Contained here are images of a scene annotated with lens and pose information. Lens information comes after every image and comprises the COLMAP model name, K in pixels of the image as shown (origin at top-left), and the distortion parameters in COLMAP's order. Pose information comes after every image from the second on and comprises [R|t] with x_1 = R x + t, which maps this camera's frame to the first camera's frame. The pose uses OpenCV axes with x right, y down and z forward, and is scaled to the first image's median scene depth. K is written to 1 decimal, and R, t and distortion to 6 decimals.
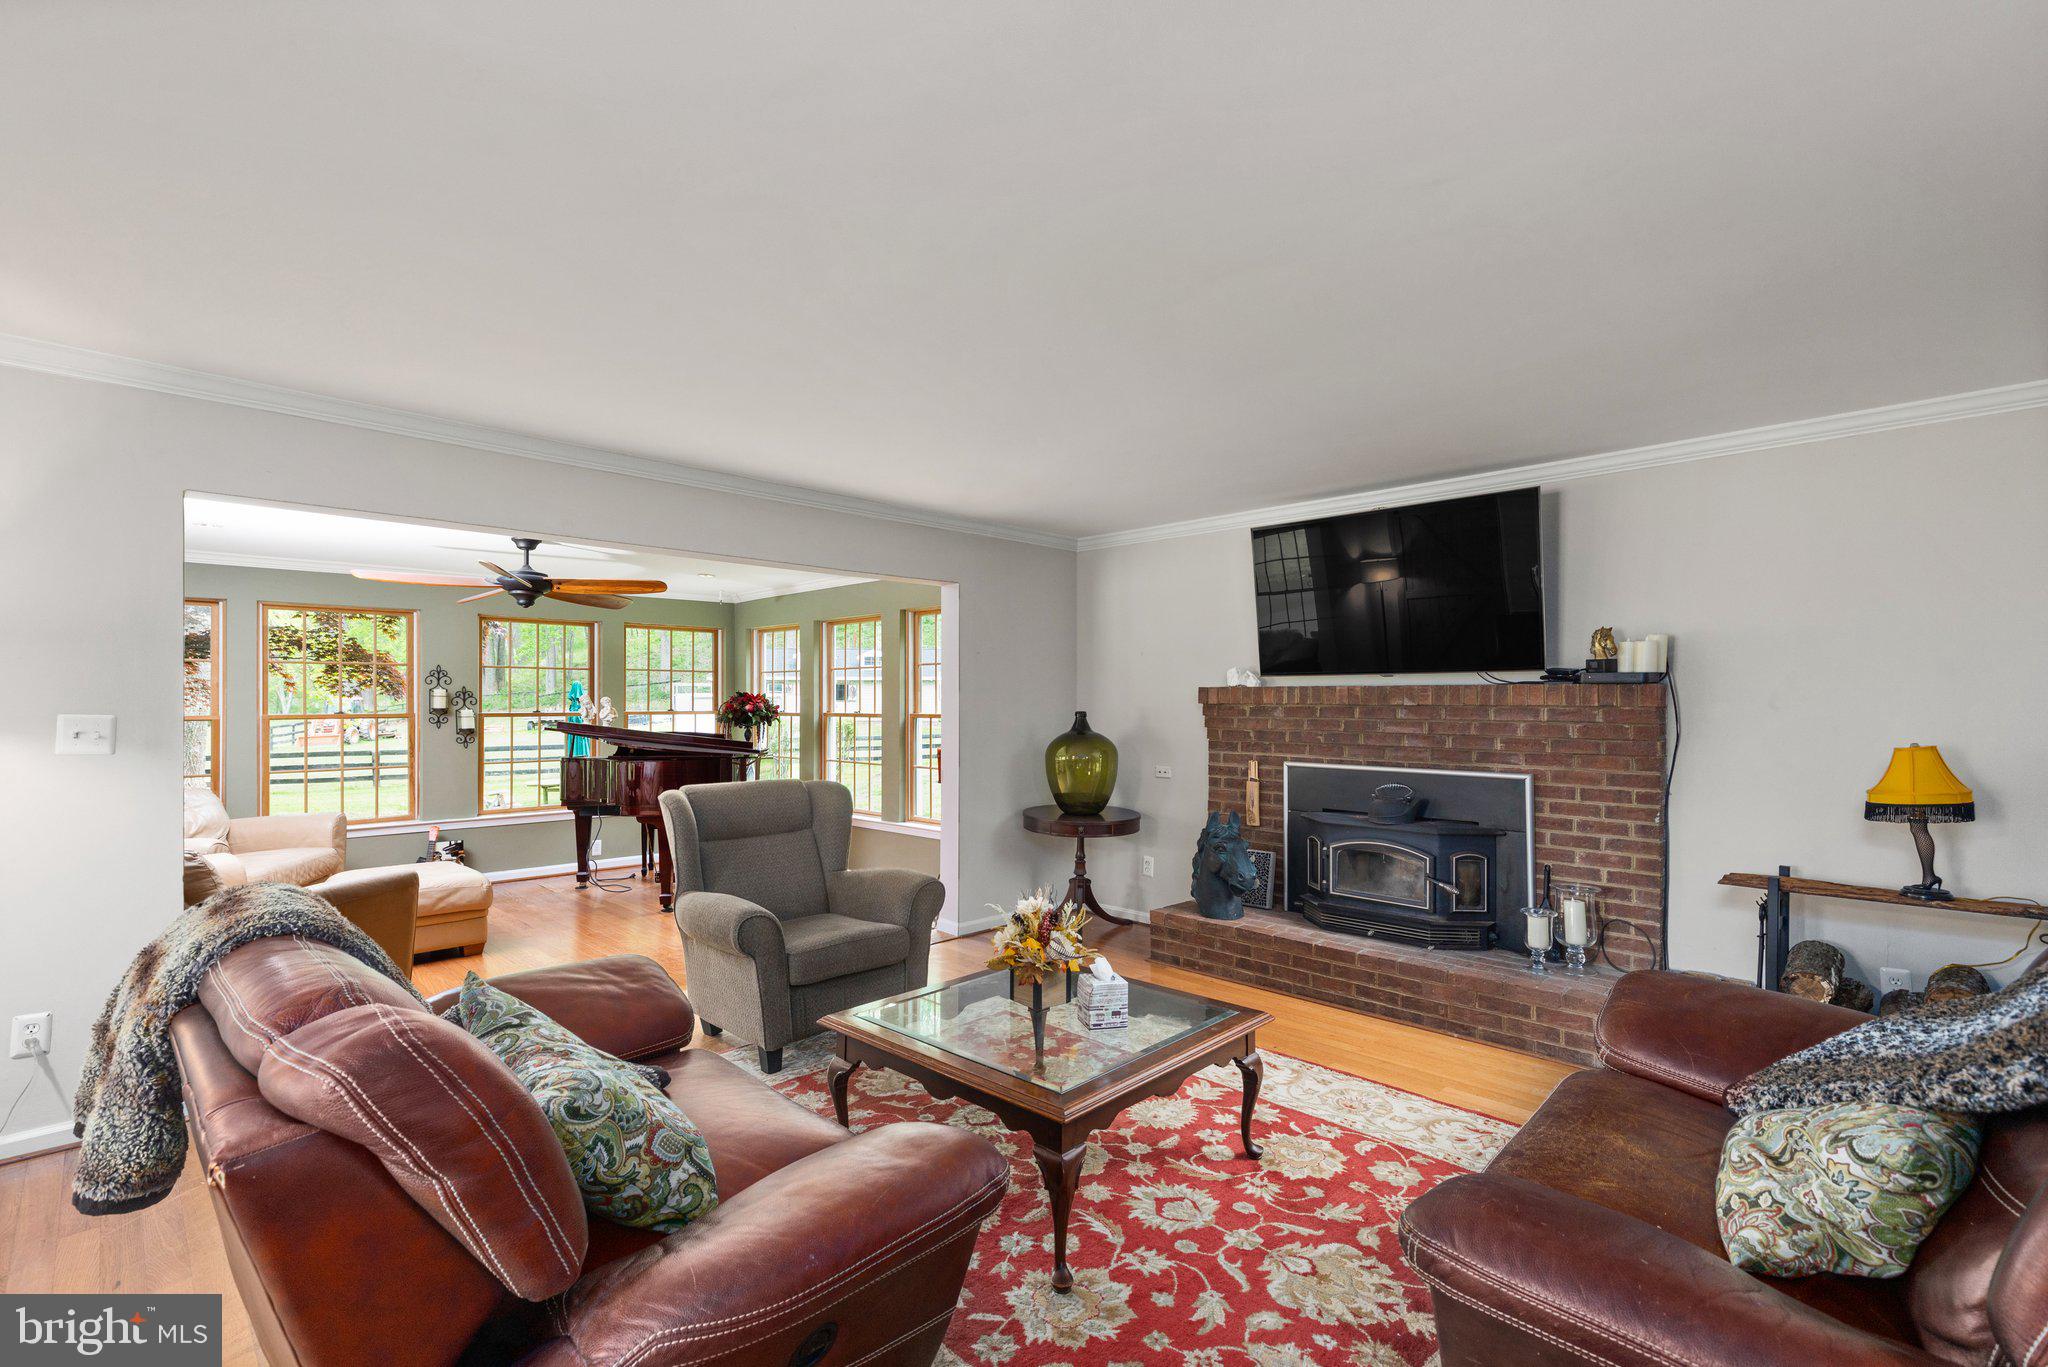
lens RADIAL K [[915.9, 0, 1013.9], [0, 915.9, 701.4], [0, 0, 1]] dist [0.008448, -0.002549]
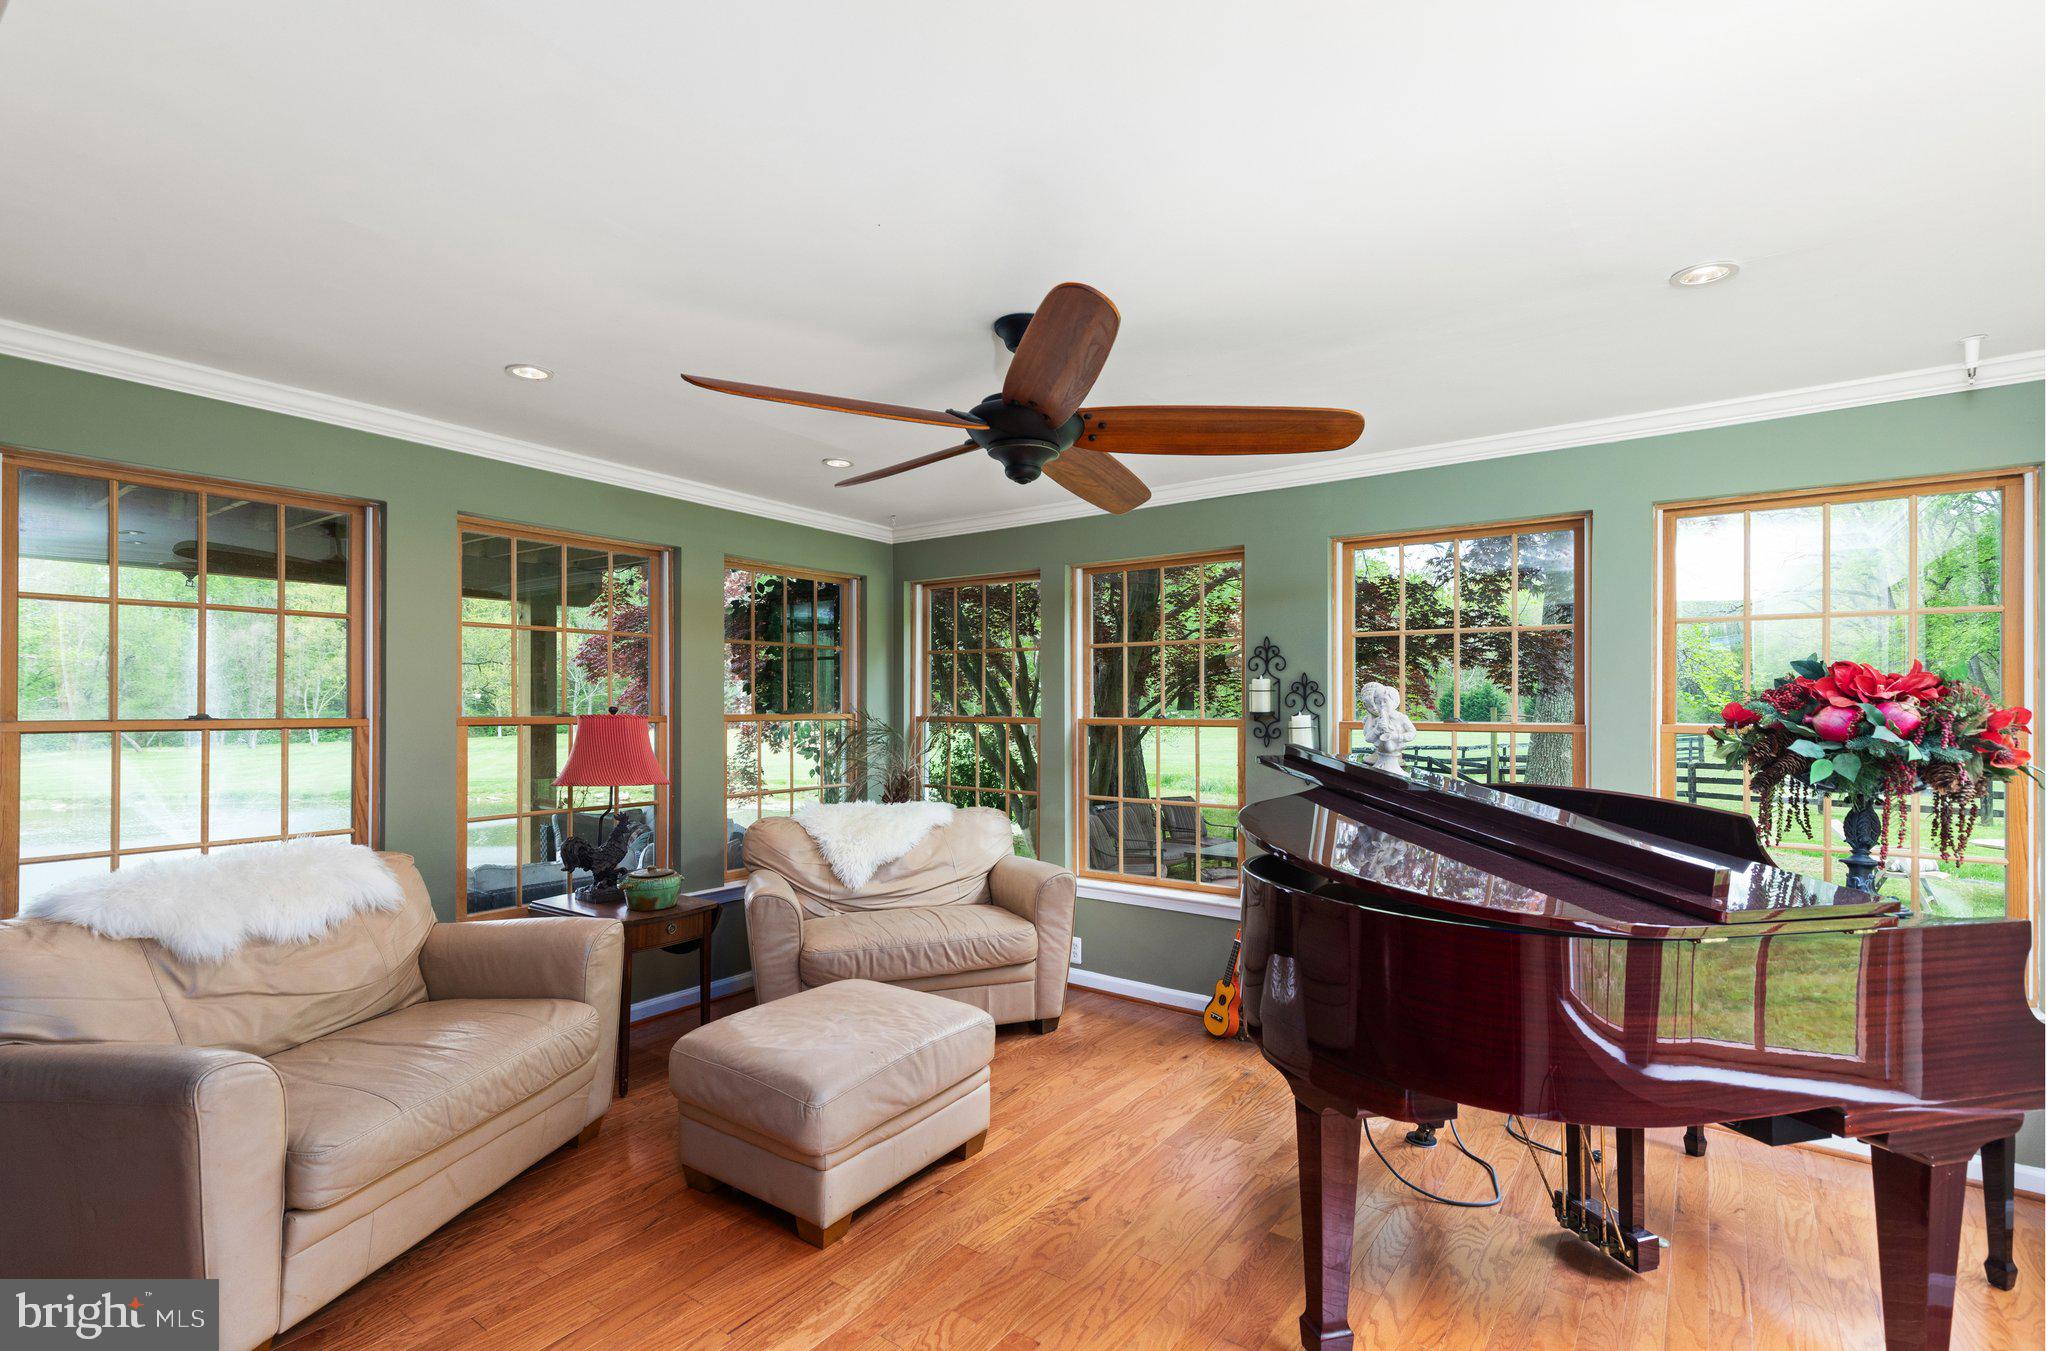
lens RADIAL K [[915.9, 0, 1022.5], [0, 915.9, 706.5], [0, 0, 1]] dist [0.008448, -0.002549]
pose [[0.173224, 0.003585, -0.984876, -0.118216], [-0.003352, 0.999990, 0.003051, 0.004379], [0.984877, 0.002772, 0.173234, 1.169797]]
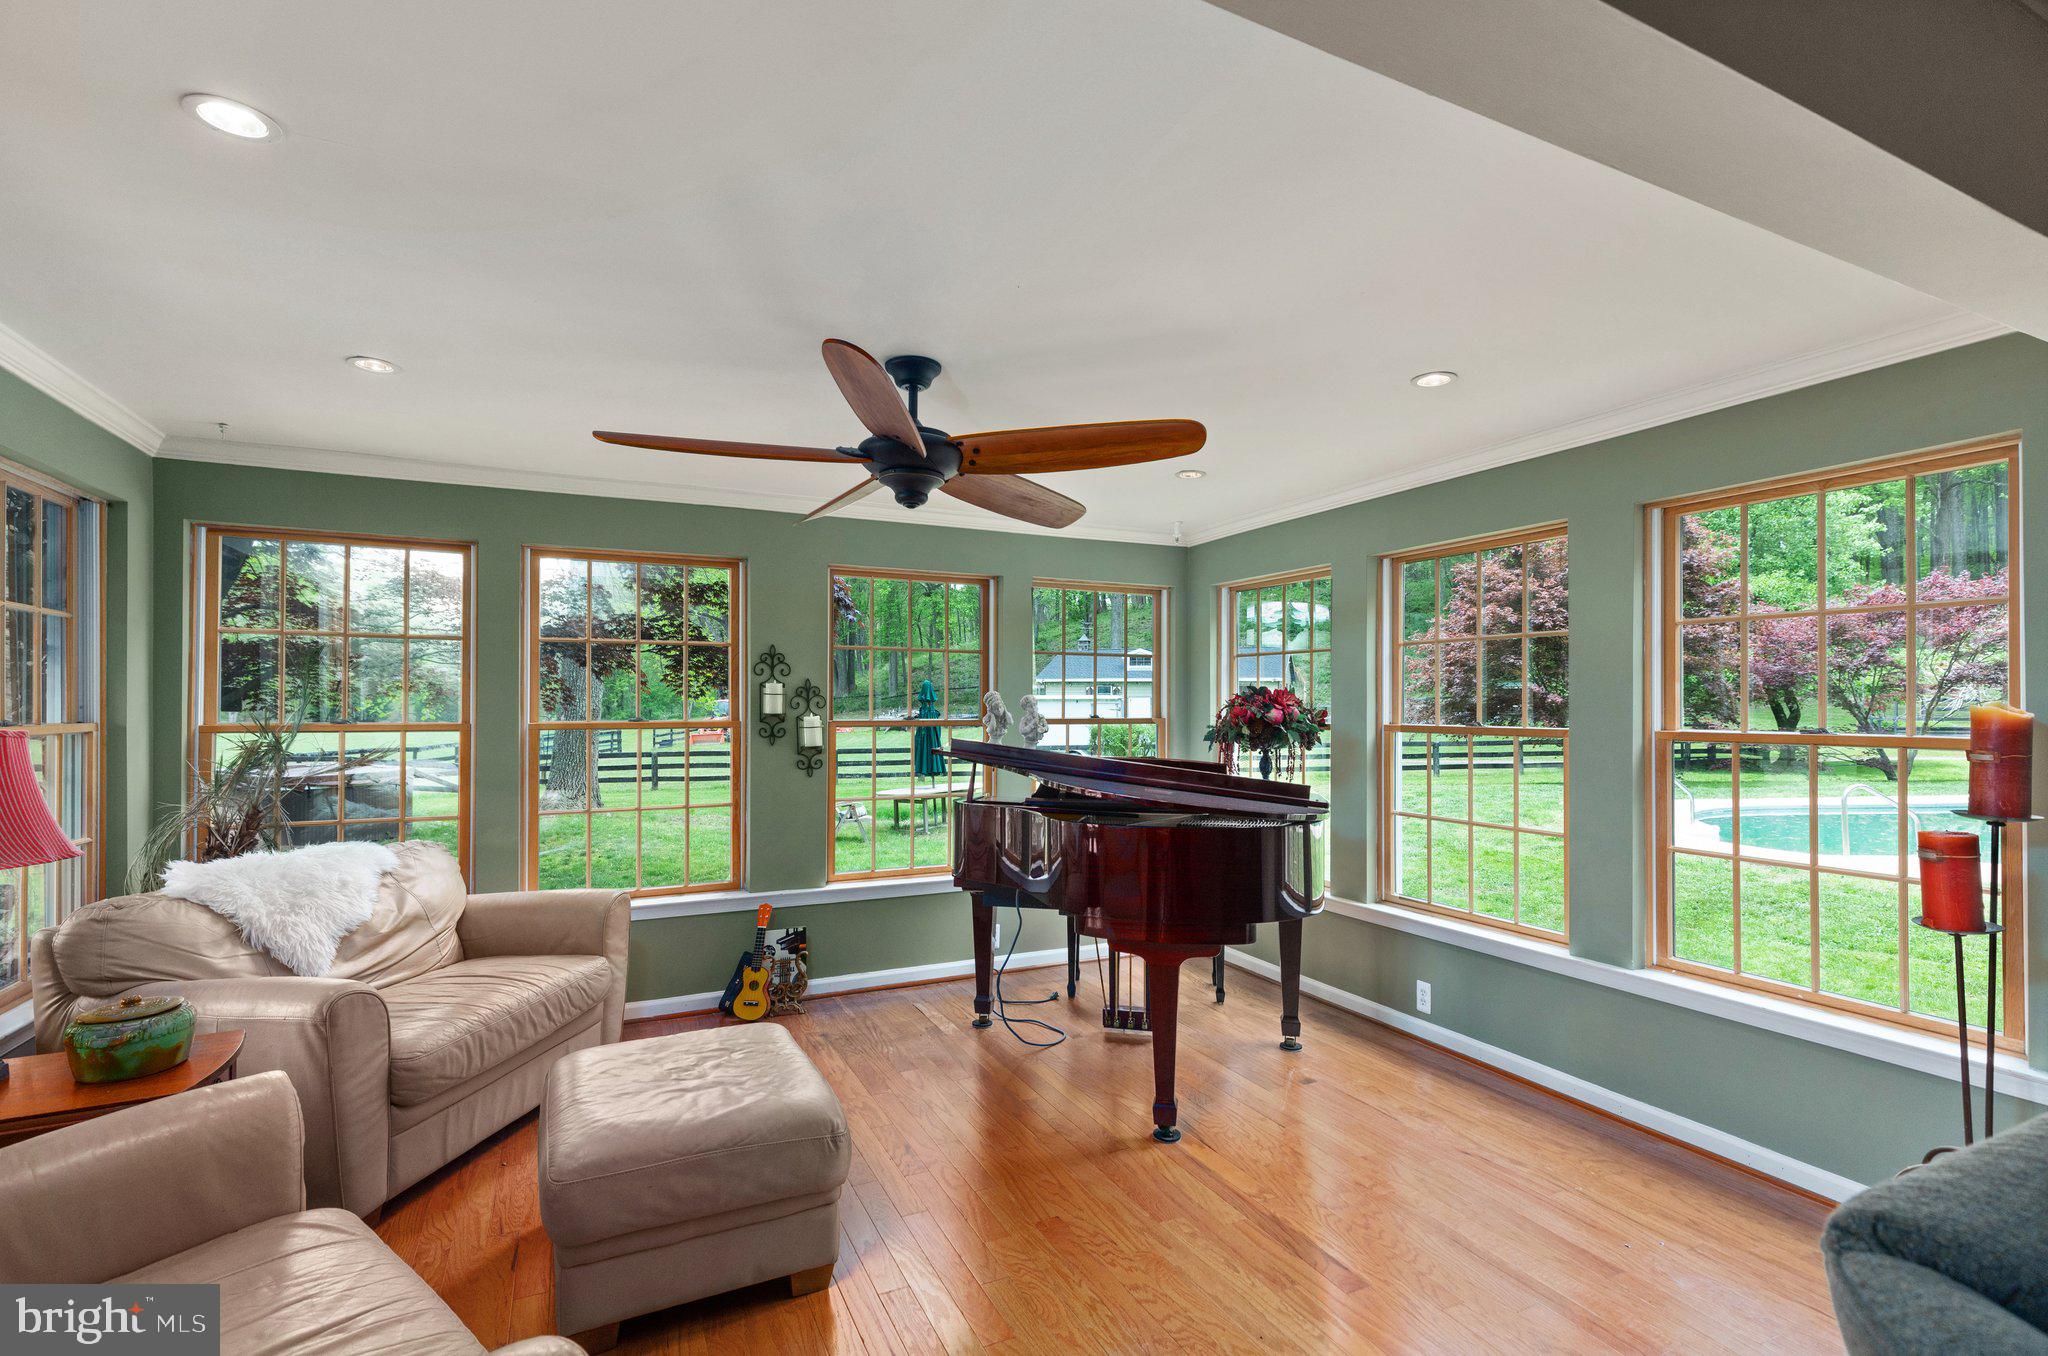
lens RADIAL K [[915.9, 0, 1015.5], [0, 915.9, 694.1], [0, 0, 1]] dist [0.008448, -0.002549]
pose [[0.945992, -0.001875, -0.324185, -0.402045], [-0.001785, 0.999938, -0.010992, 0.001324], [0.324185, 0.010978, 0.945930, 0.697810]]
